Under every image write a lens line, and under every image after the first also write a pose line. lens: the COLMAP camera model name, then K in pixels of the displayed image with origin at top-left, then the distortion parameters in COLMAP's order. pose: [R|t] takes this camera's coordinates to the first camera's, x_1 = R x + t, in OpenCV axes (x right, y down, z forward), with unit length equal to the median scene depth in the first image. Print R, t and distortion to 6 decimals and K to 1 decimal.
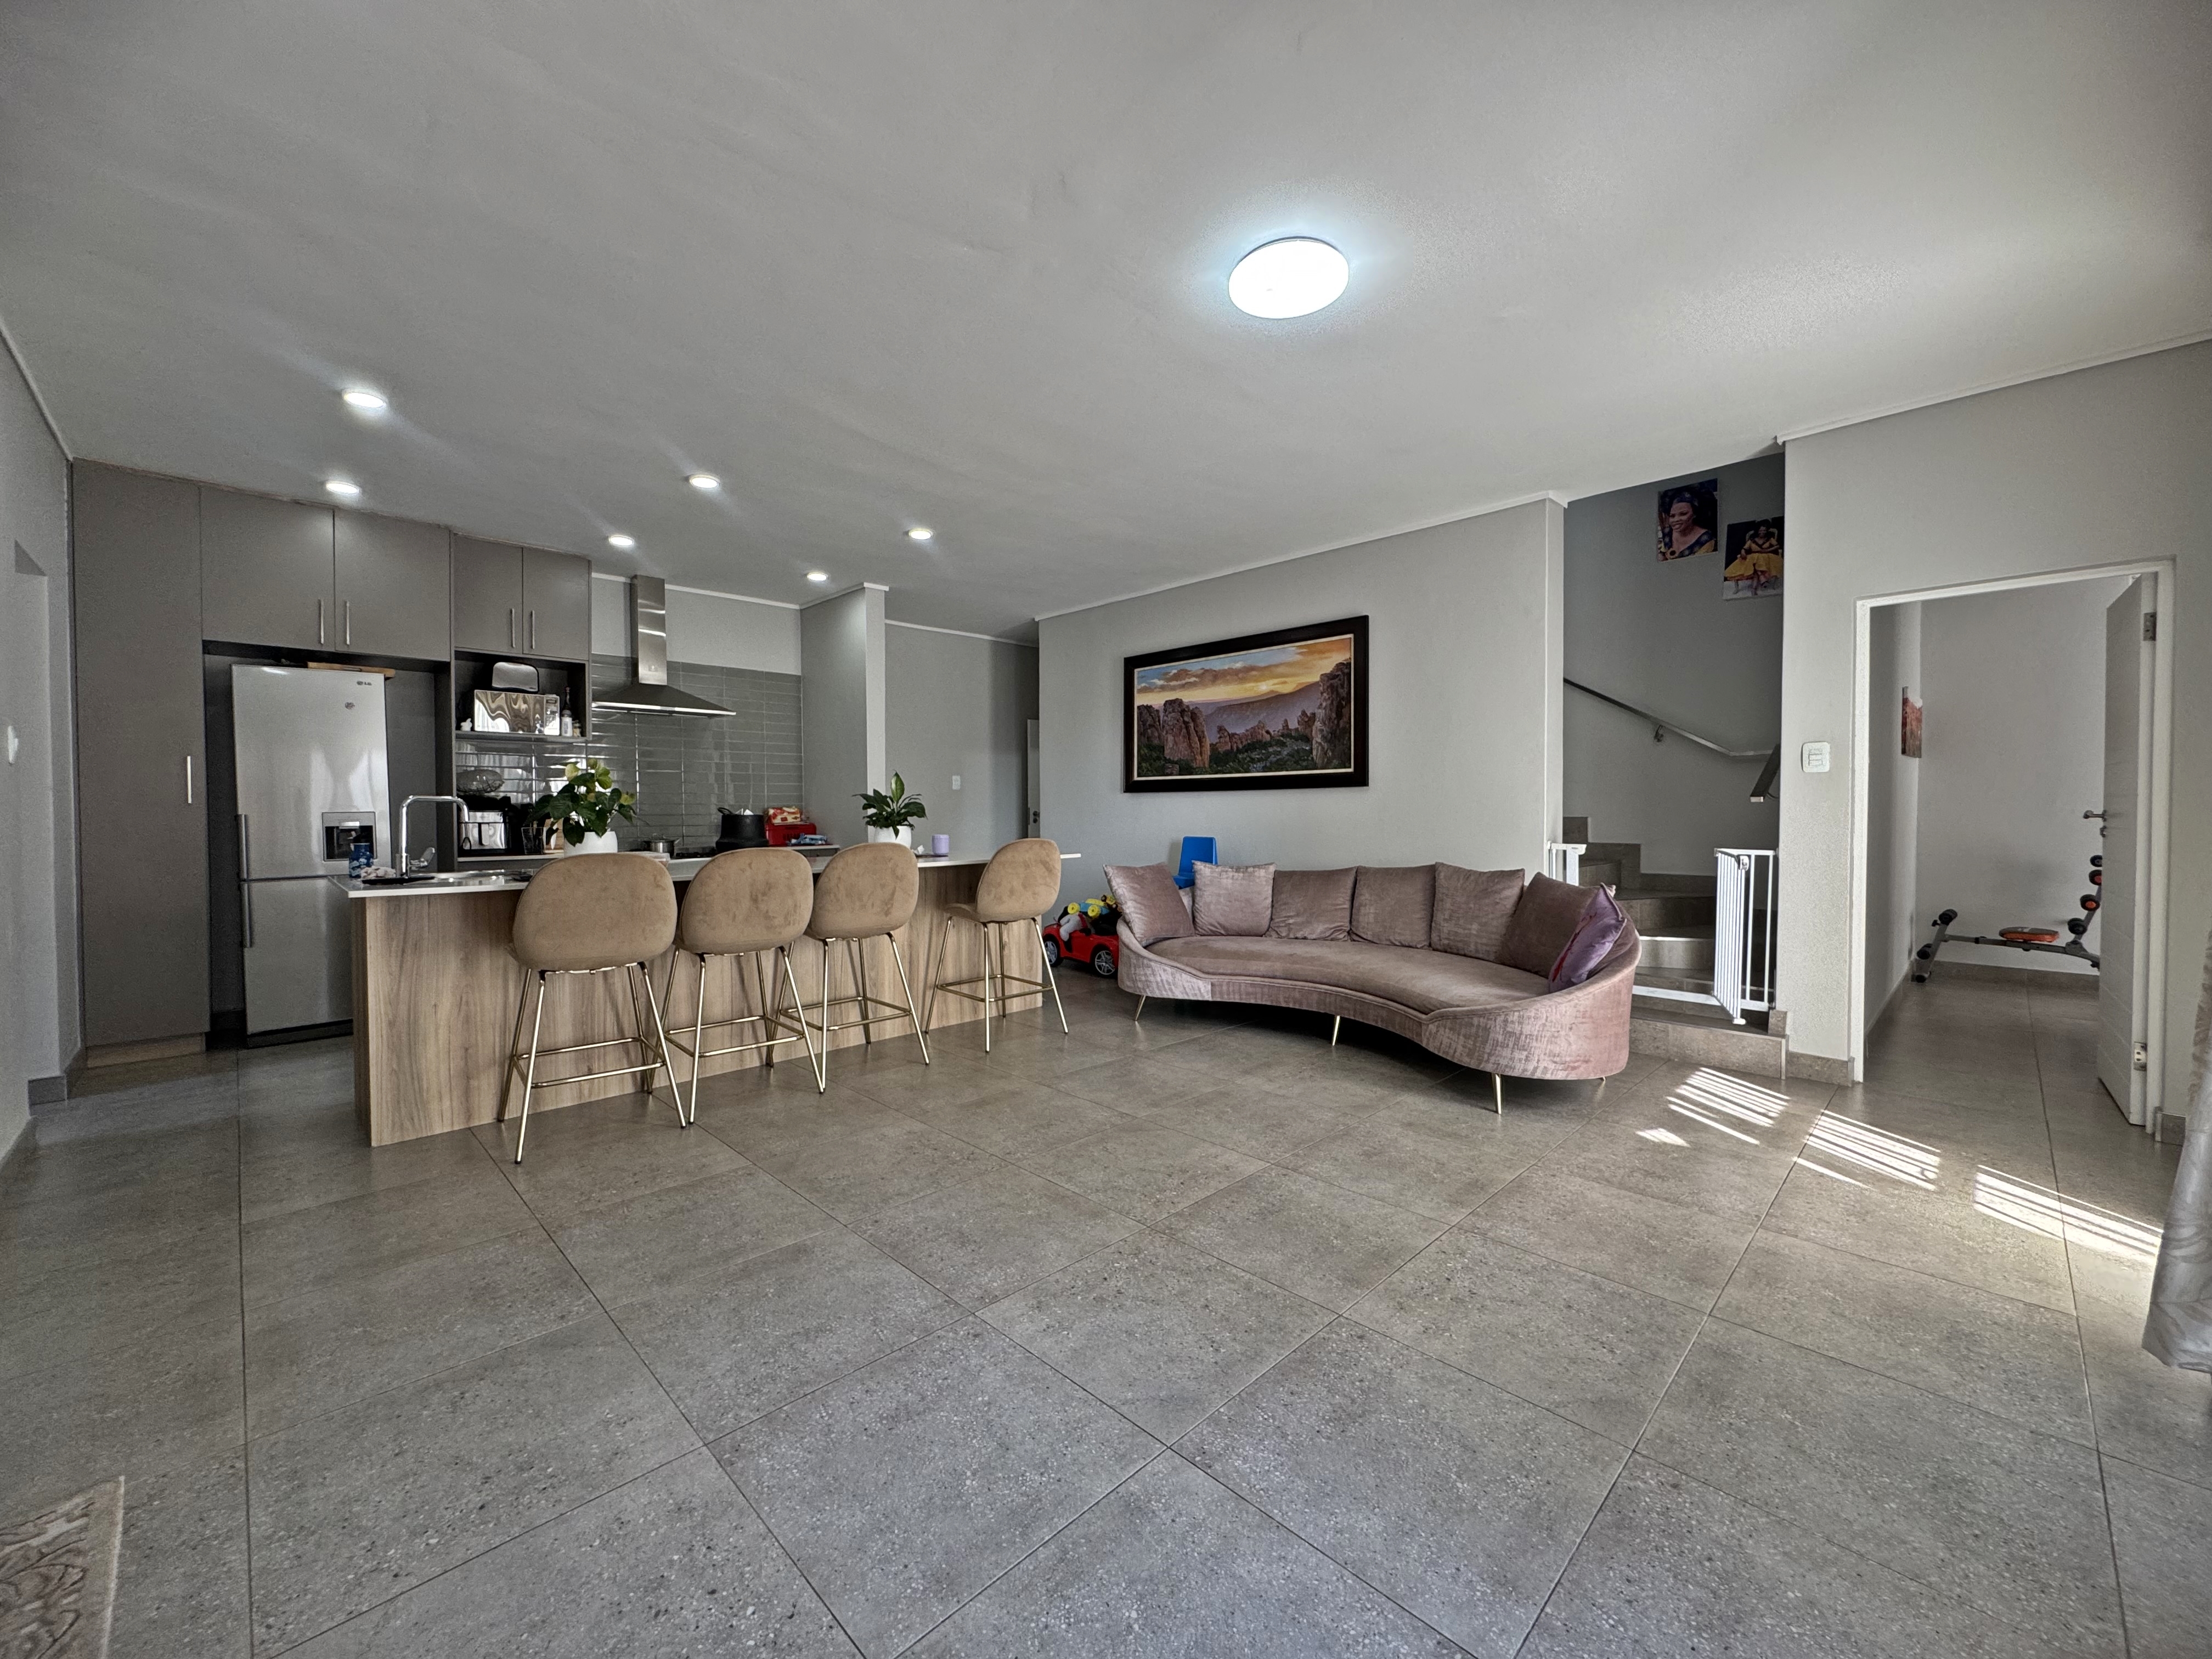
lens RADIAL K [[882.7, 0, 1107.9], [0, 882.7, 829.9], [0, 0, 1]] dist [-0.002328, 0.000253]
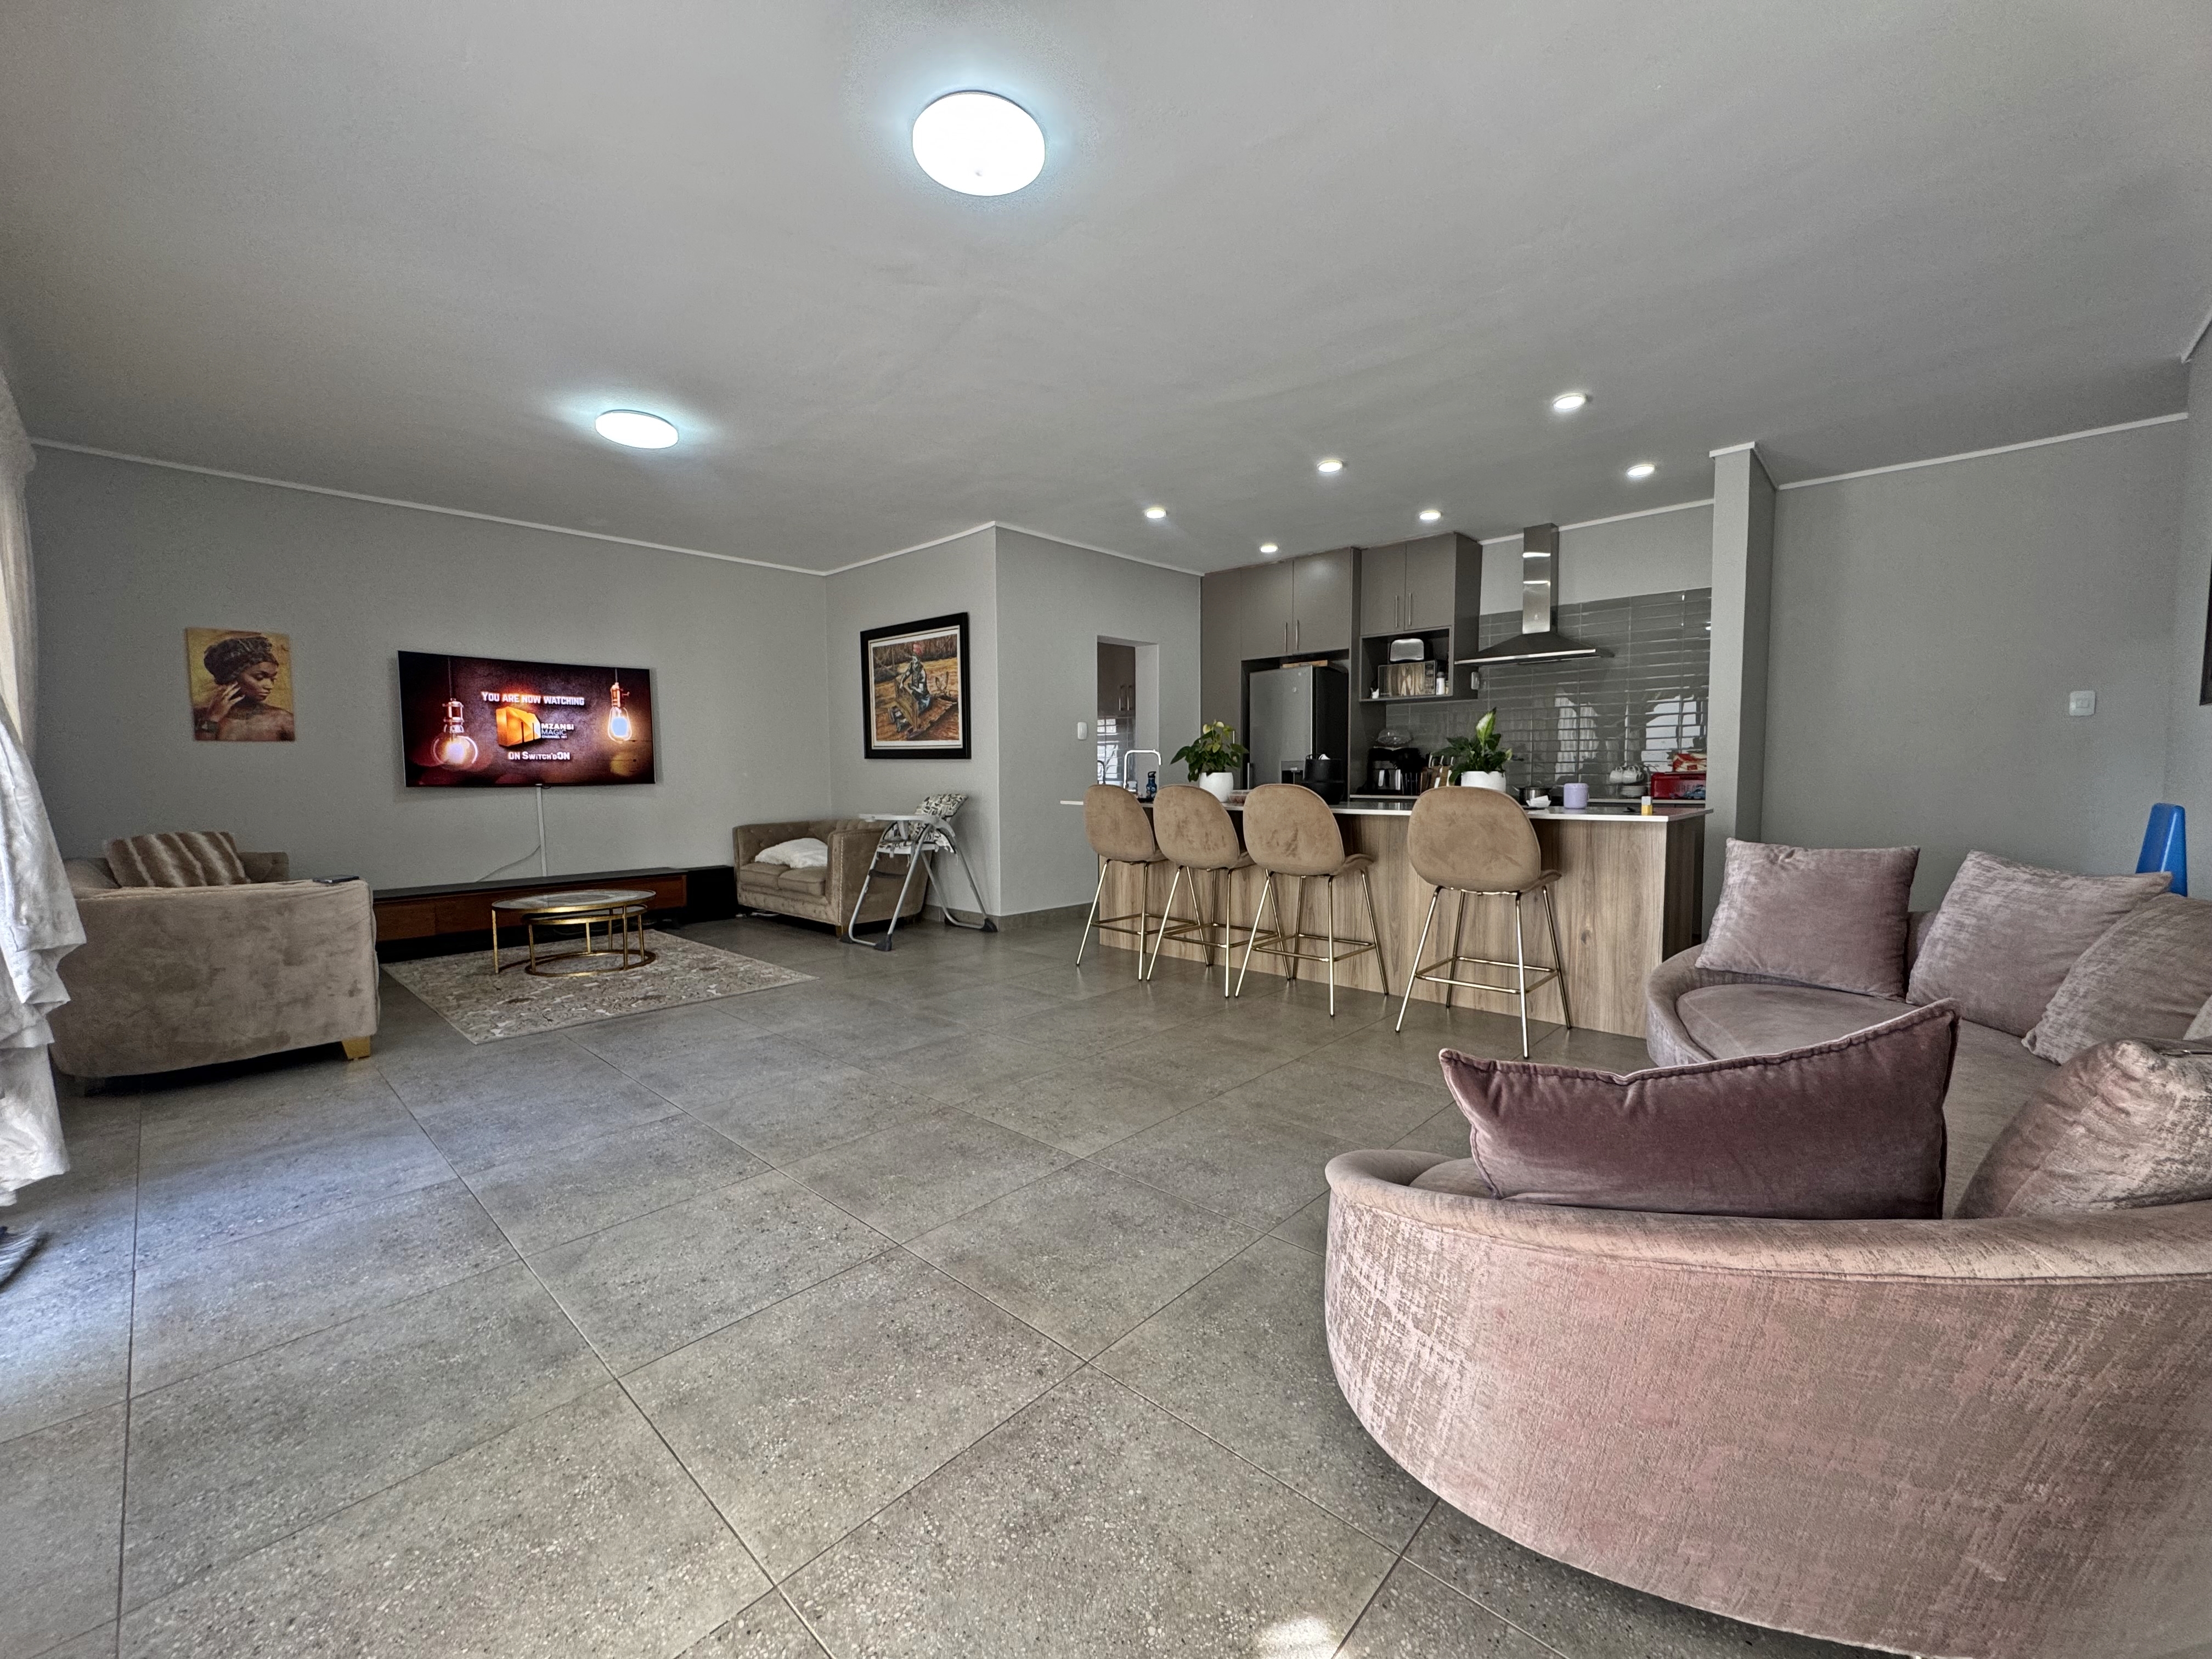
lens RADIAL K [[882.7, 0, 1105.2], [0, 882.7, 828.9], [0, 0, 1]] dist [-0.002328, 0.000253]
pose [[0.041041, 0.066145, -0.996966, 0.963193], [-0.017512, 0.997701, 0.065473, 0.003237], [0.999004, 0.014772, 0.042105, 0.927848]]
